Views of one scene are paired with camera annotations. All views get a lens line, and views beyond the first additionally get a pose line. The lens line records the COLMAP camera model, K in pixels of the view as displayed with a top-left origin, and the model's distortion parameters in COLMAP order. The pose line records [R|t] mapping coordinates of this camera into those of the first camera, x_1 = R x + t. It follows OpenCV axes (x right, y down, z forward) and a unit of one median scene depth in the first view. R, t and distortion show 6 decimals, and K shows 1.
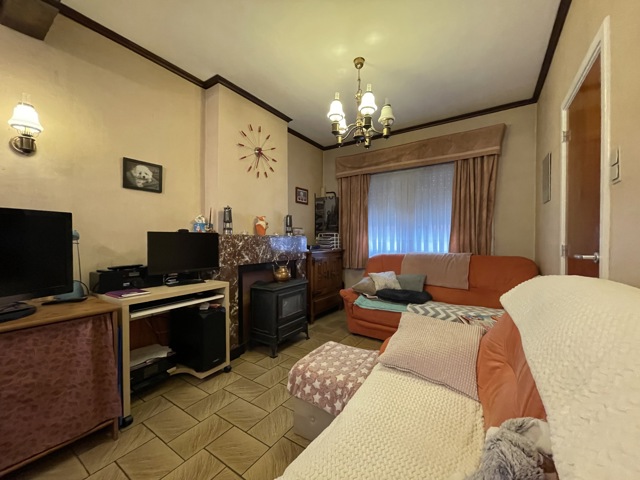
lens RADIAL K [[258.8, 0, 319.0], [0, 258.8, 241.1], [0, 0, 1]] dist [-0.002163, 0.000144]
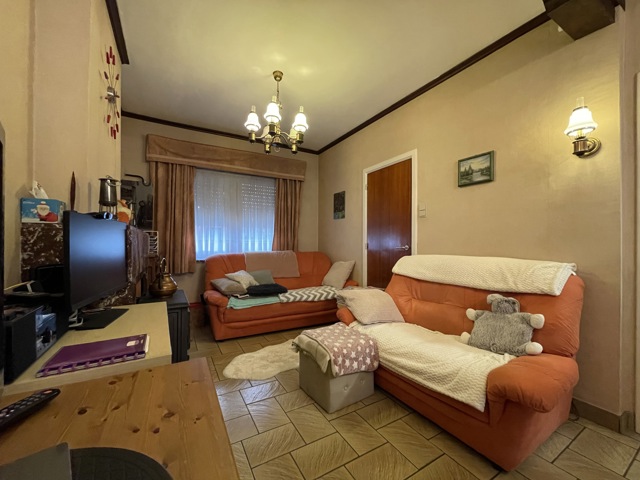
lens RADIAL K [[258.8, 0, 318.9], [0, 258.8, 241.7], [0, 0, 1]] dist [-0.002163, 0.000144]
pose [[0.442635, 0.008376, 0.896663, -0.516671], [-0.000570, 0.999959, -0.009060, 0.011206], [-0.896702, 0.003499, 0.442621, 0.259098]]
